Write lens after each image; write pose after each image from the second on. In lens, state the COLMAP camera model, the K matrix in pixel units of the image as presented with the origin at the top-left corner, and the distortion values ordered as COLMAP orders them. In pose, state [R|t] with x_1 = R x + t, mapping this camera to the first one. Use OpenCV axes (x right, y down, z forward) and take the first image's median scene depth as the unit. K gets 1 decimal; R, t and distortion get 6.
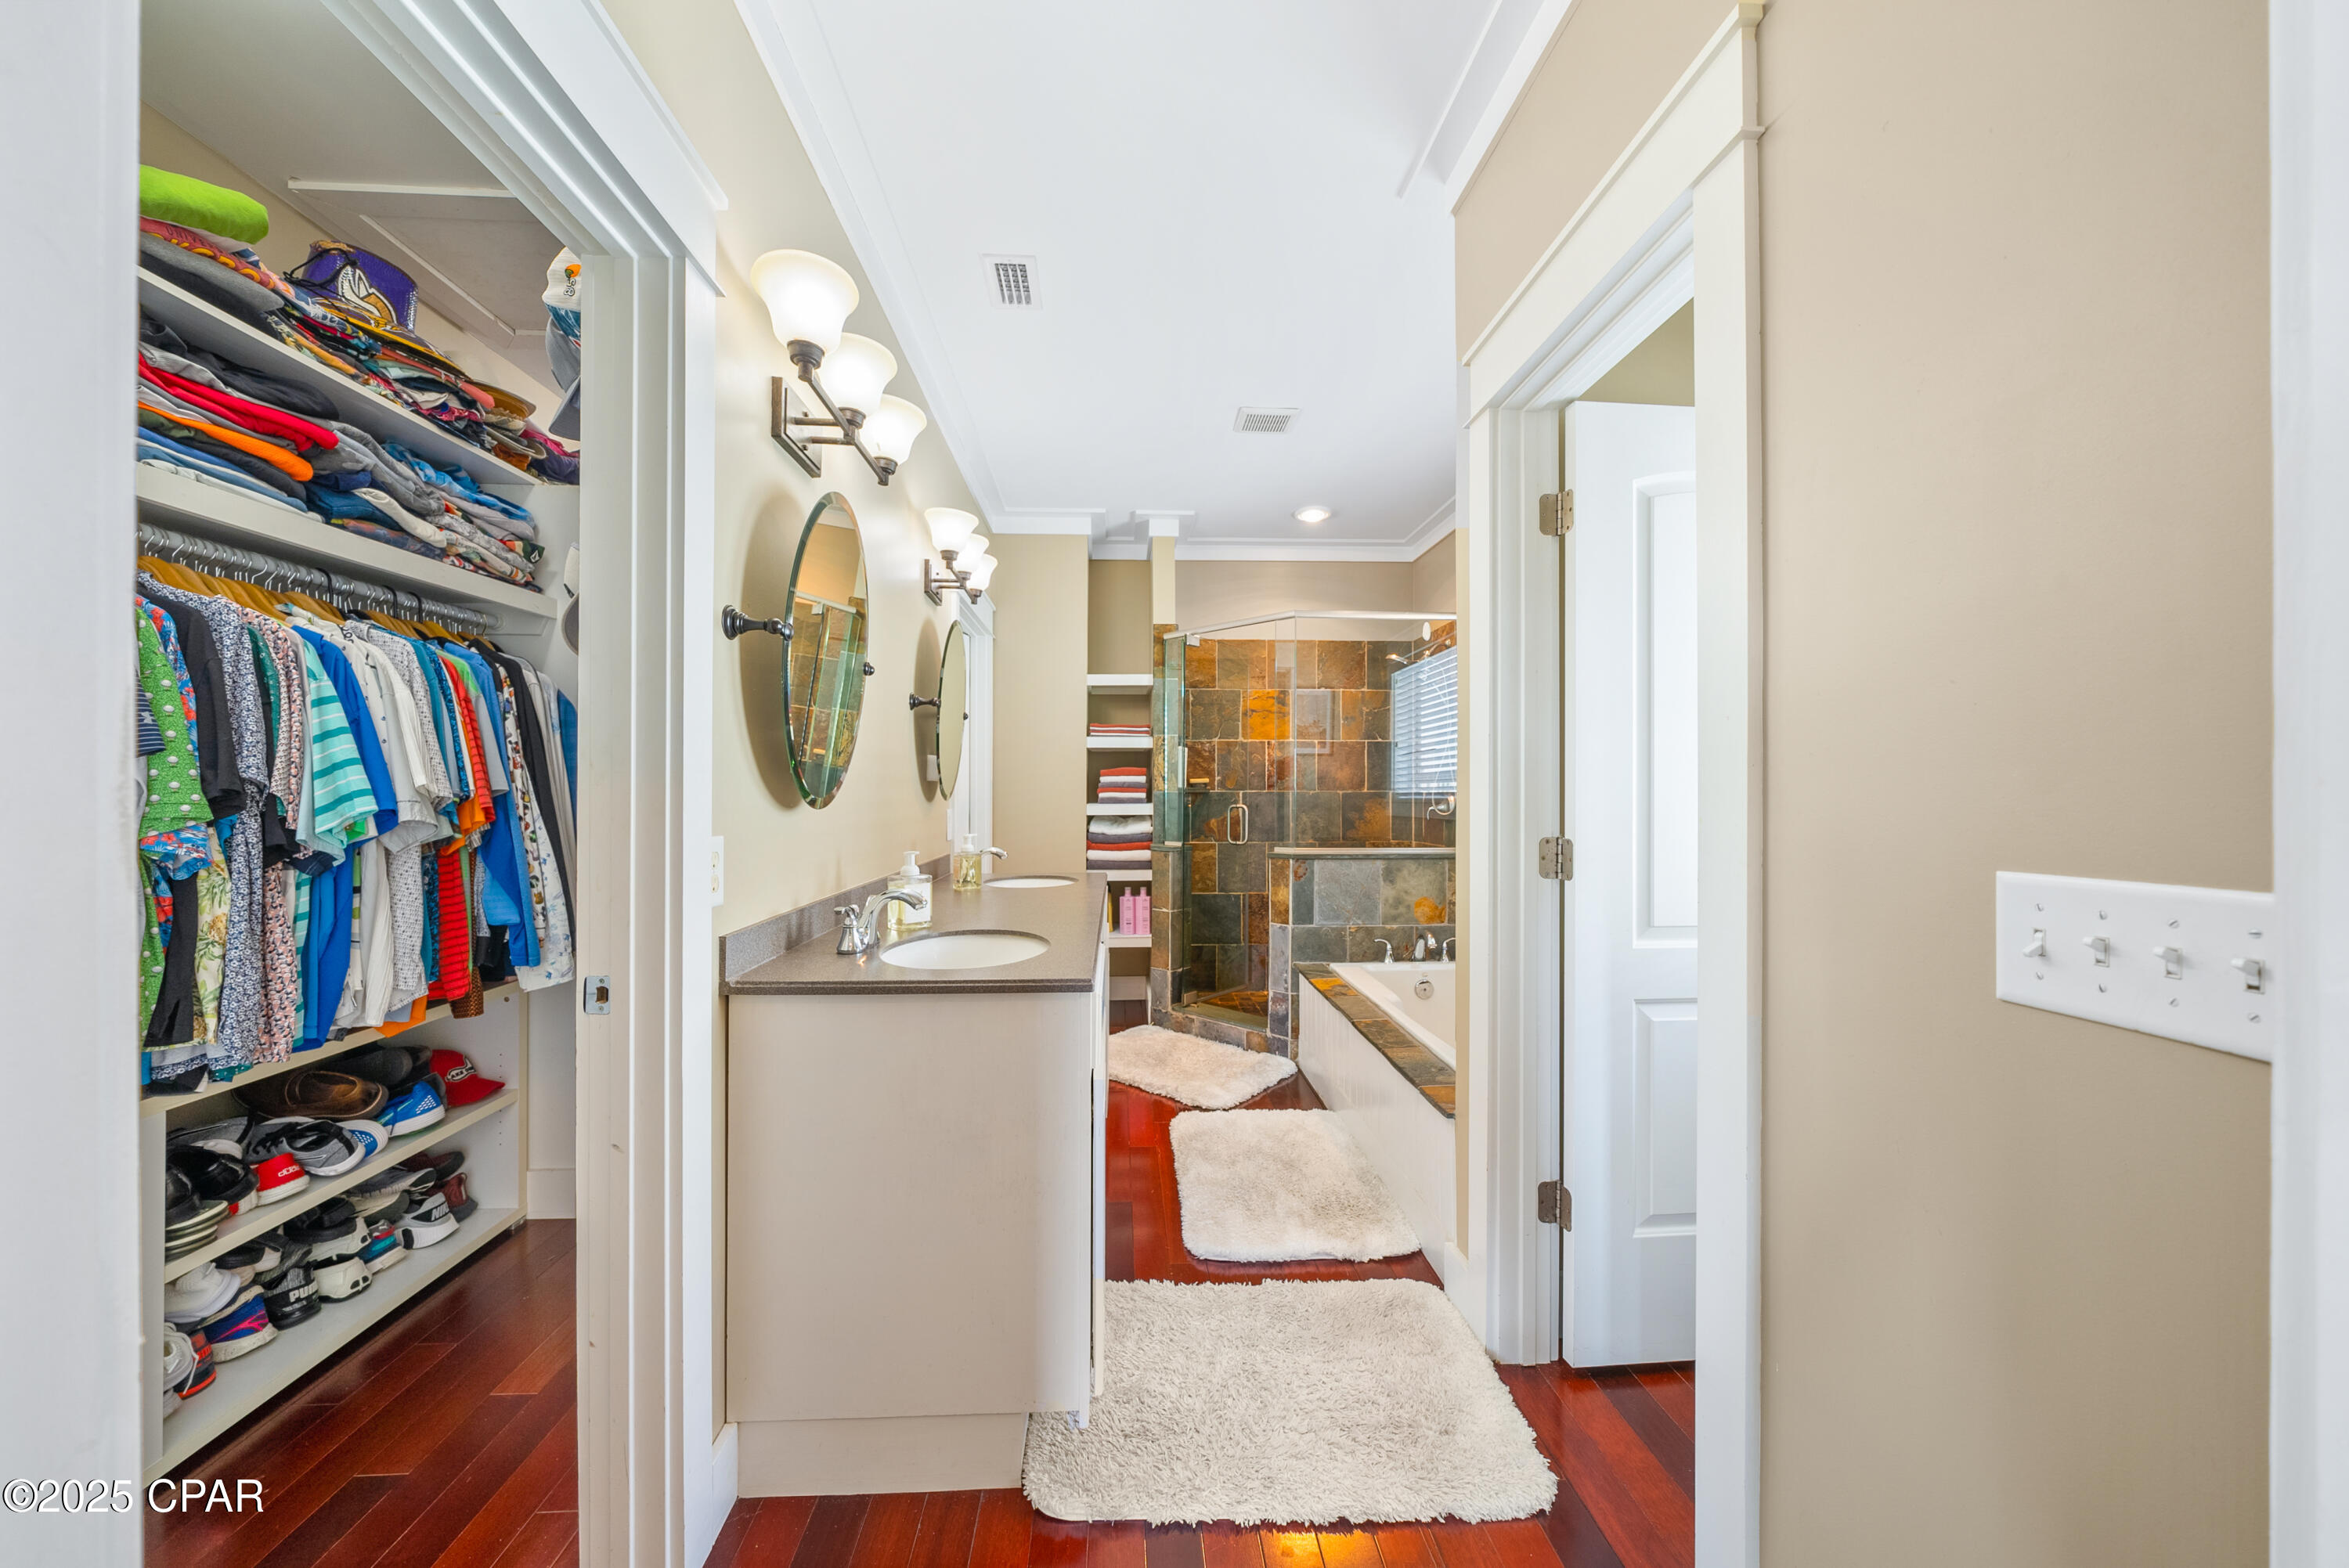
lens RADIAL K [[812.5, 0, 1182.2], [0, 812.5, 785.0], [0, 0, 1]] dist [-0.007334, 0.000602]
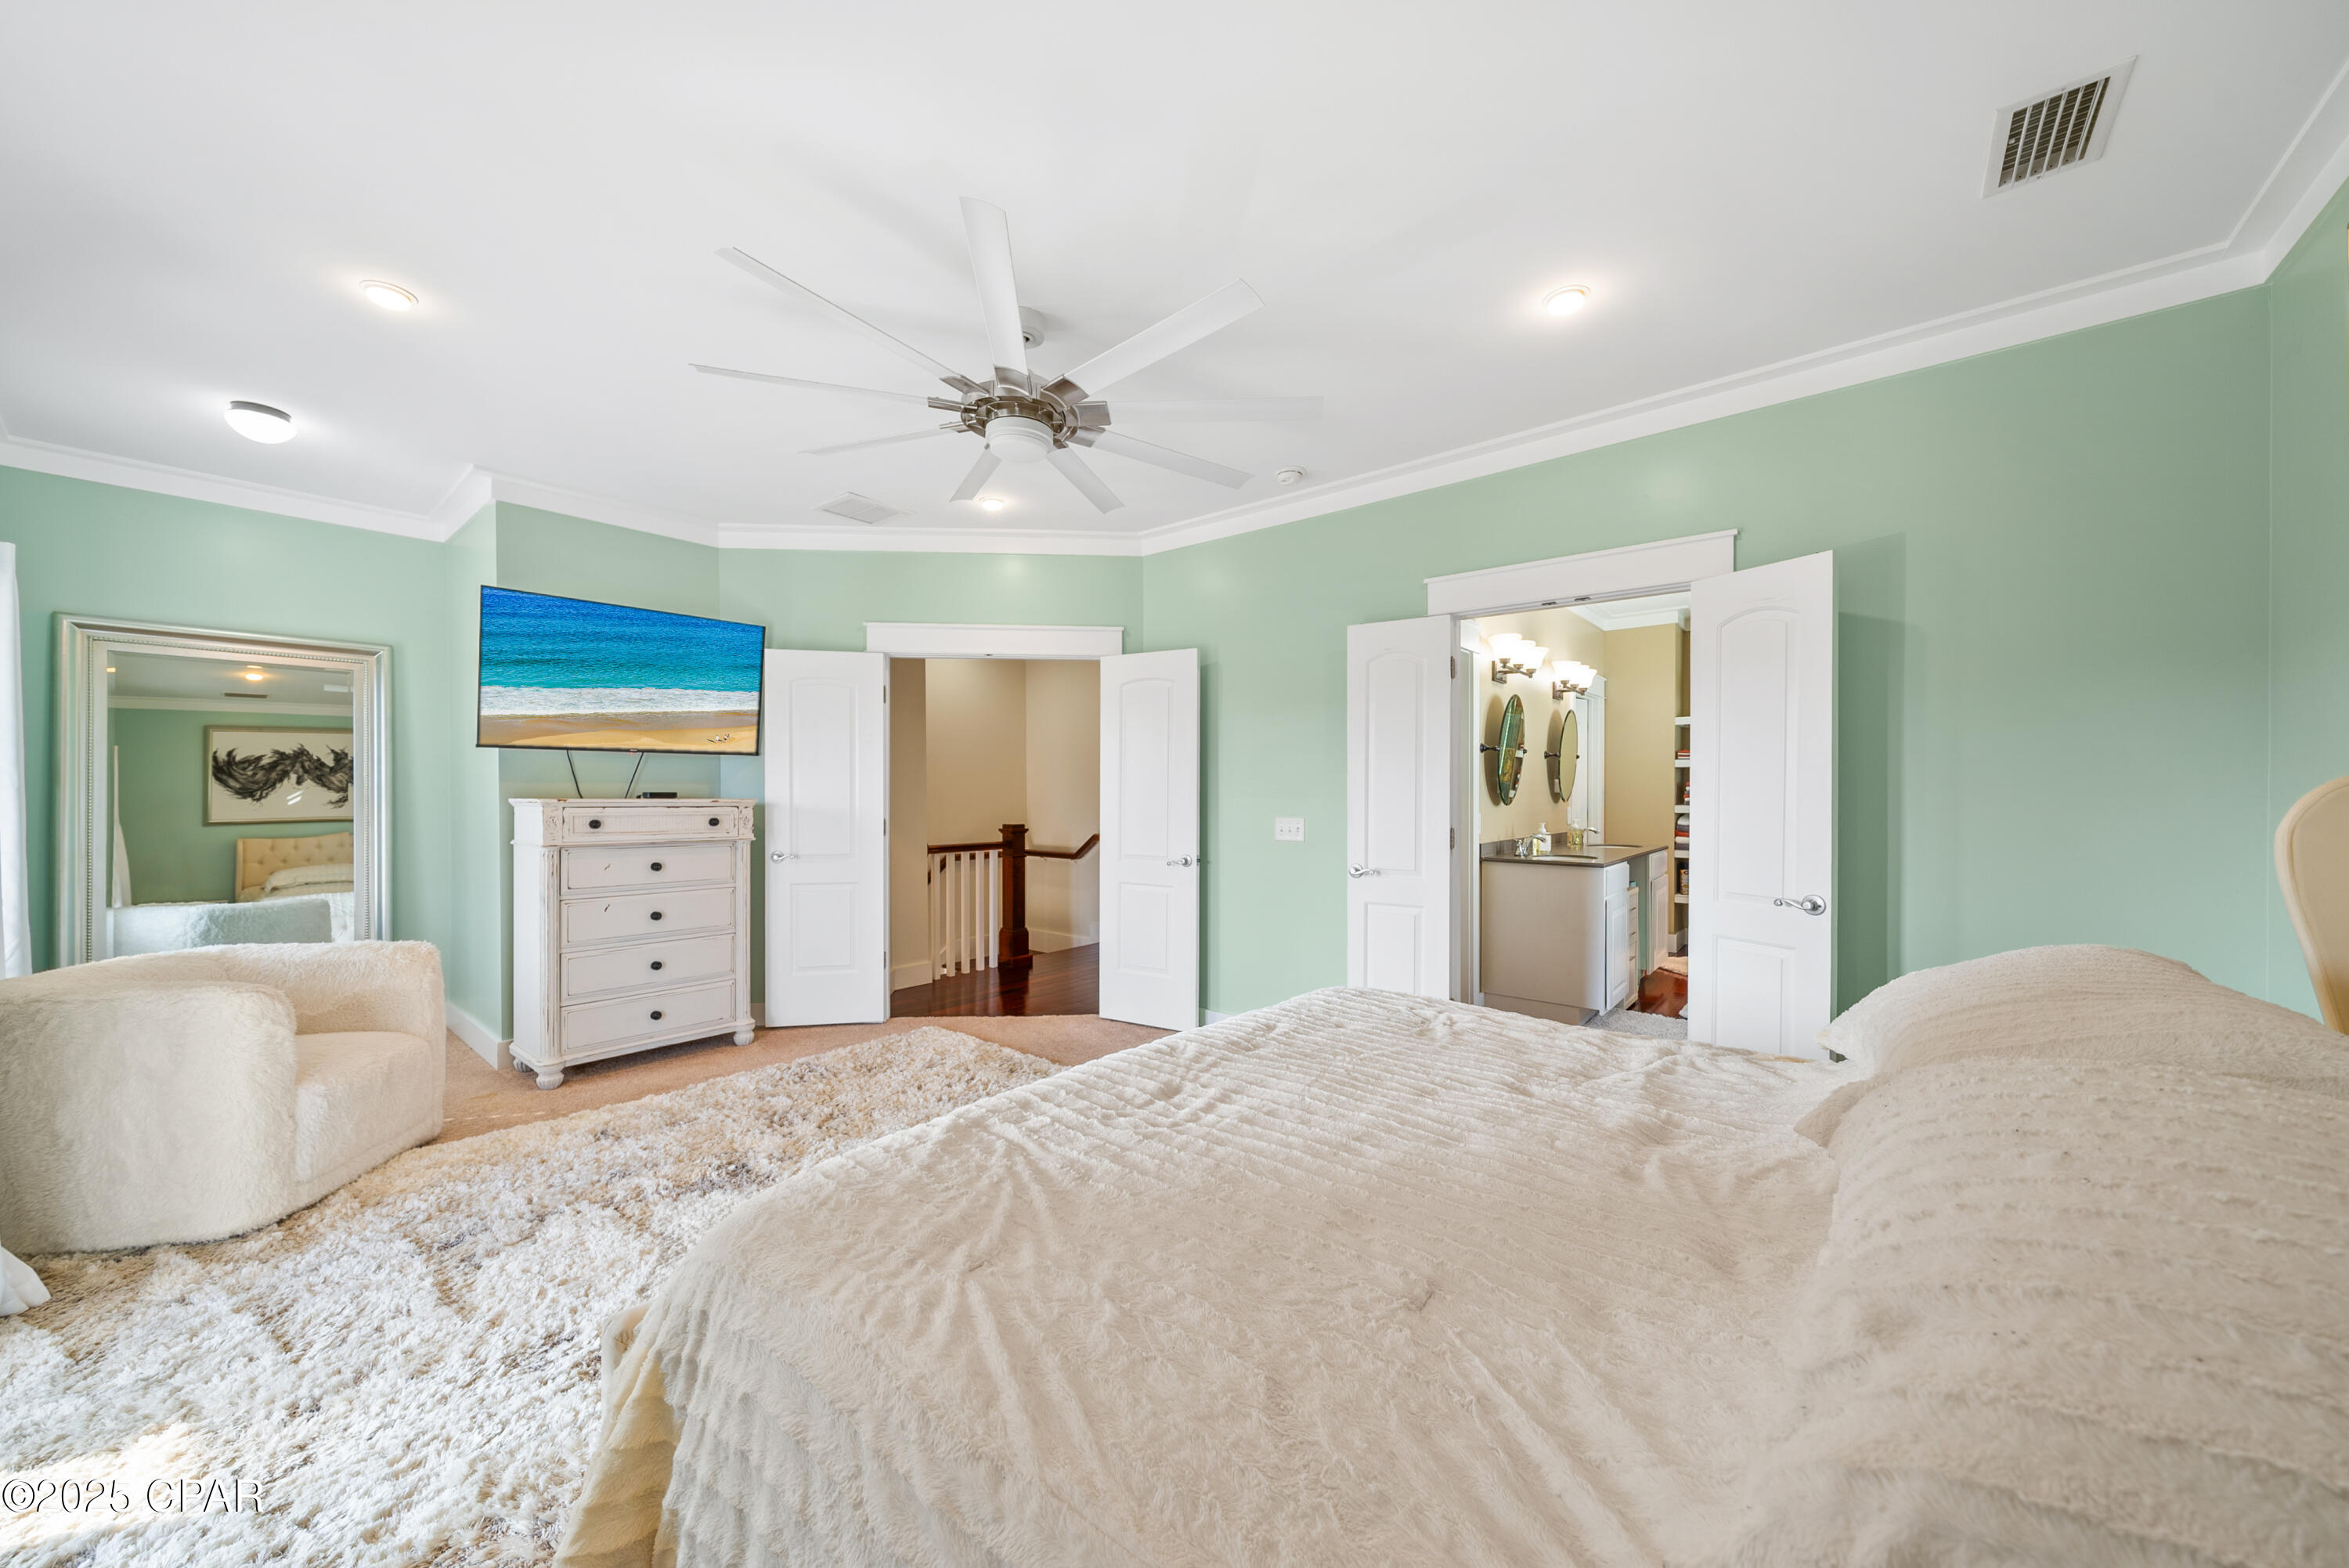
lens RADIAL K [[812.5, 0, 1152.9], [0, 812.5, 781.2], [0, 0, 1]] dist [-0.007334, 0.000602]
pose [[0.699158, 0.000916, -0.714966, 0.402353], [-0.000572, 1.000000, 0.000721, -0.031748], [0.714967, -0.000095, 0.699159, -1.050657]]
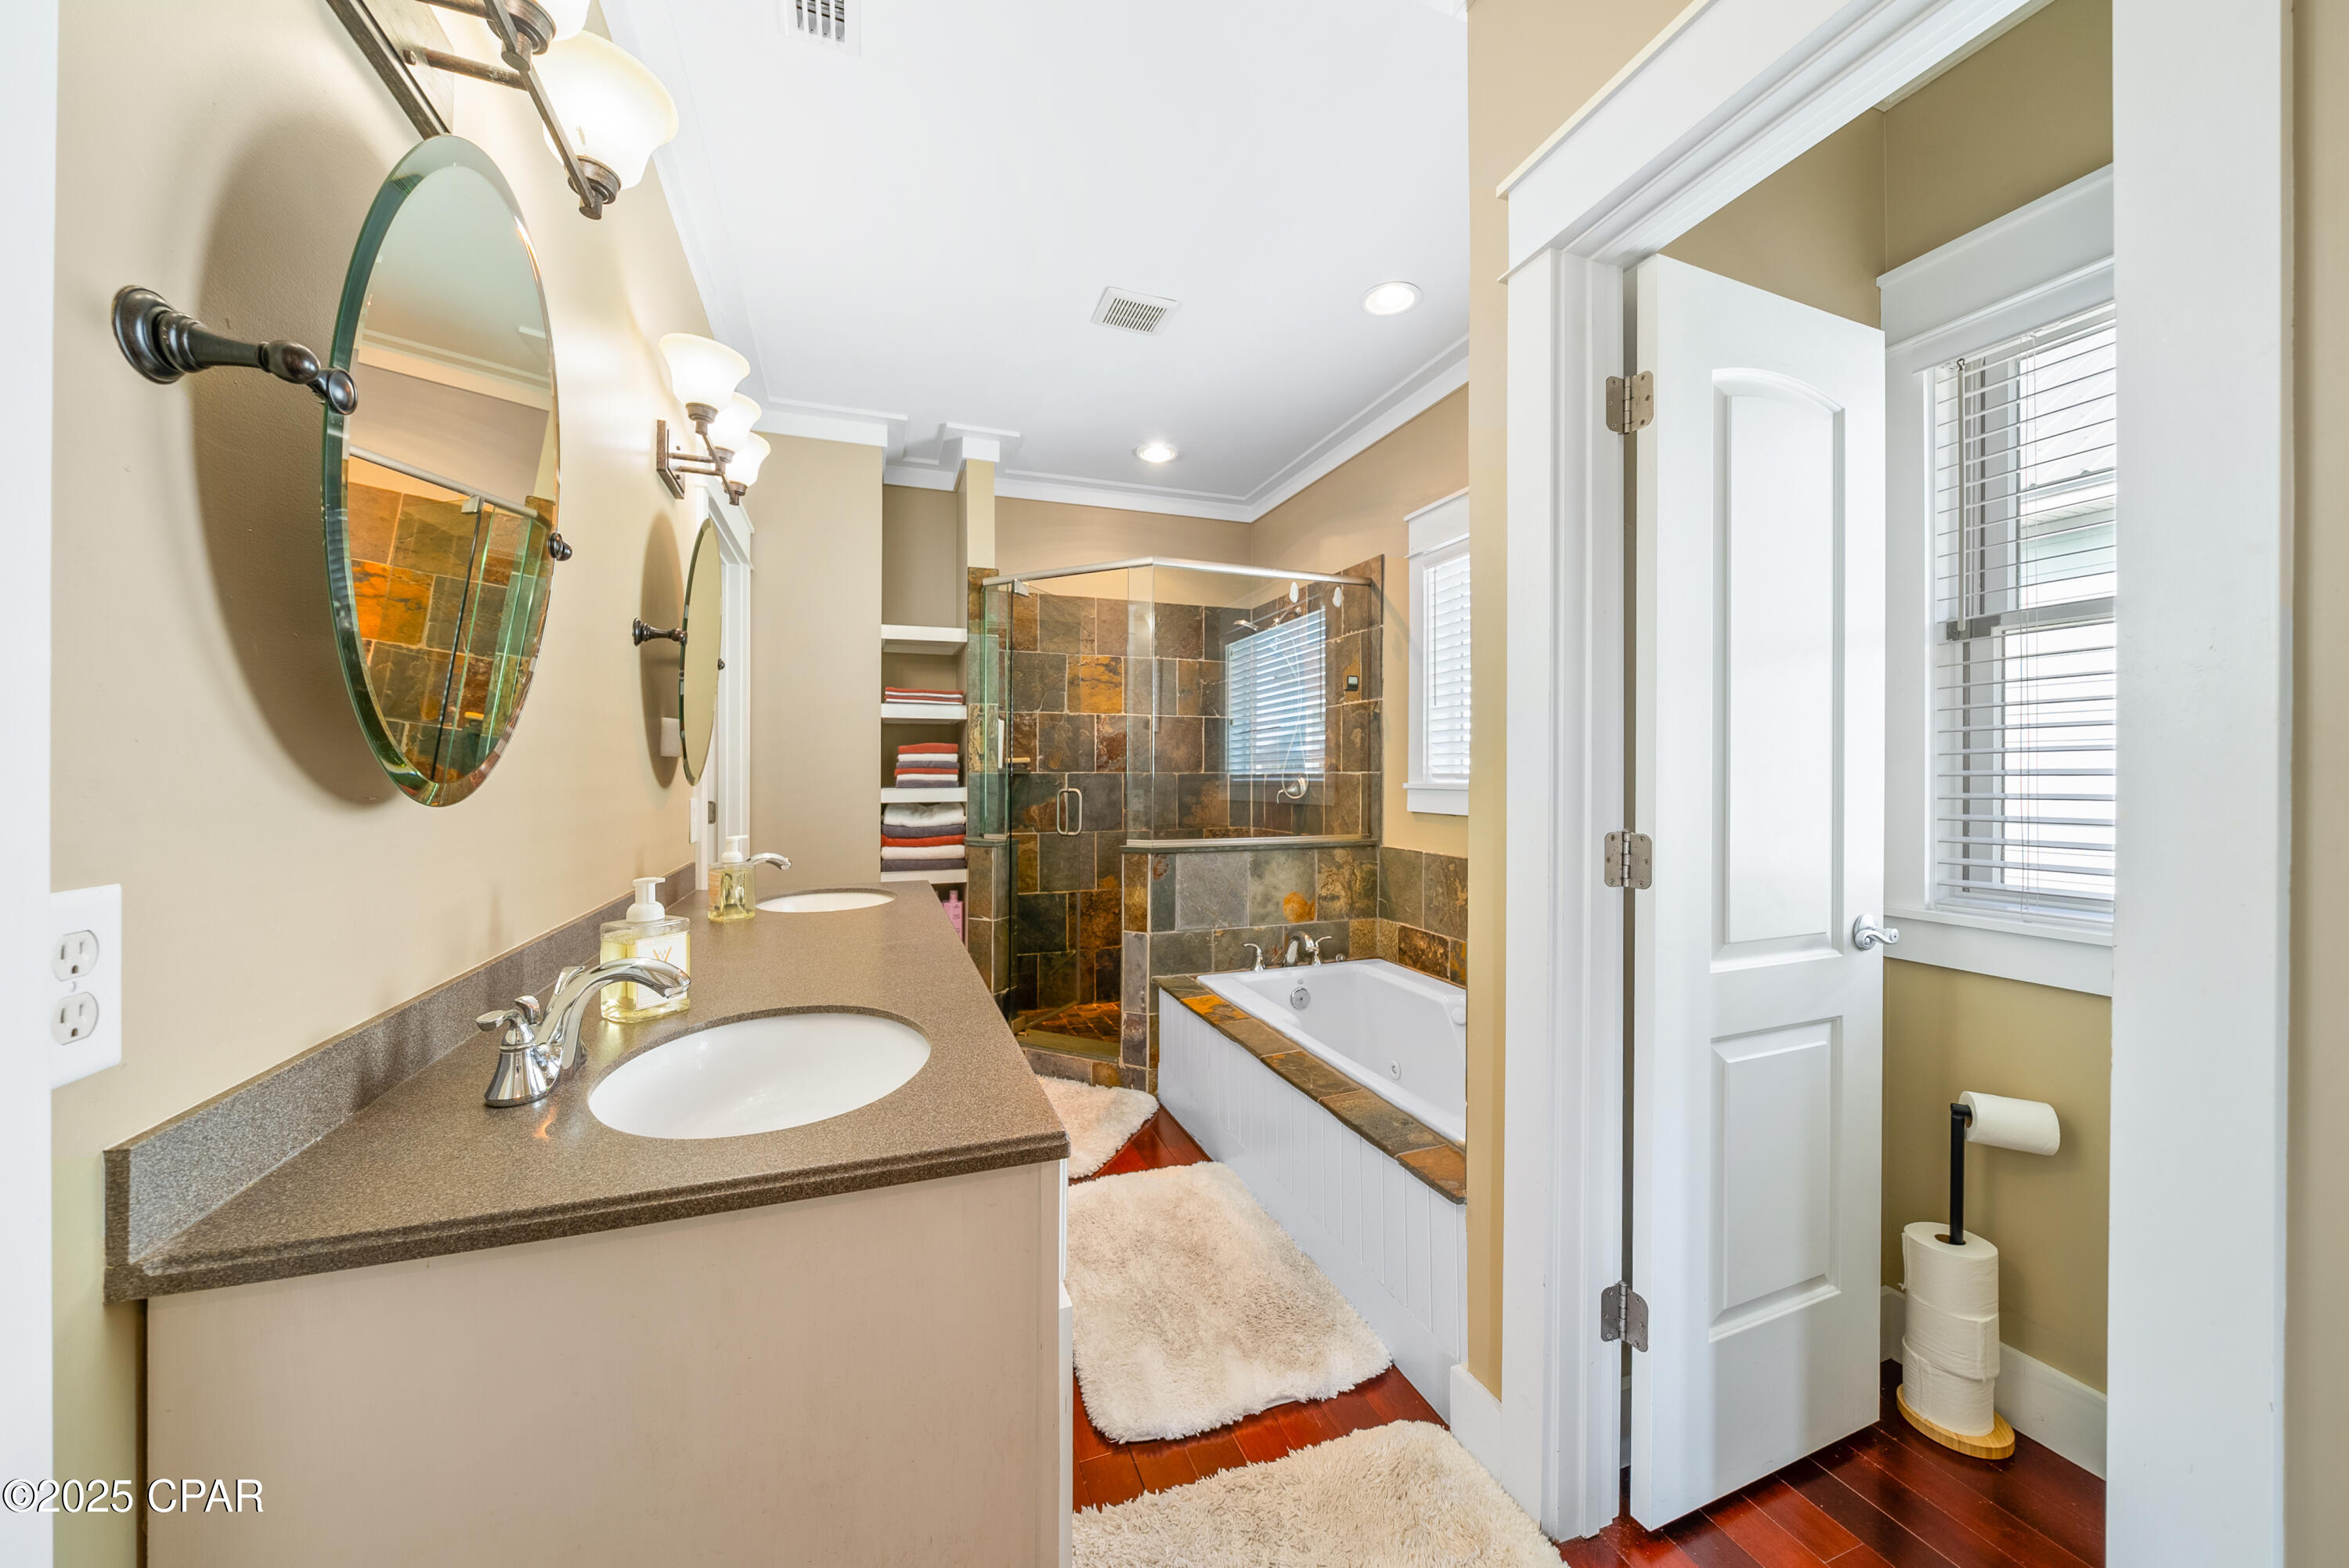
lens RADIAL K [[812.5, 0, 1174.7], [0, 812.5, 769.5], [0, 0, 1]] dist [-0.007334, 0.000602]
pose [[0.960184, 0.000825, 0.279368, -0.092308], [-0.001619, 0.999995, 0.002610, 0.003067], [-0.279364, -0.002958, 0.960181, 0.236759]]
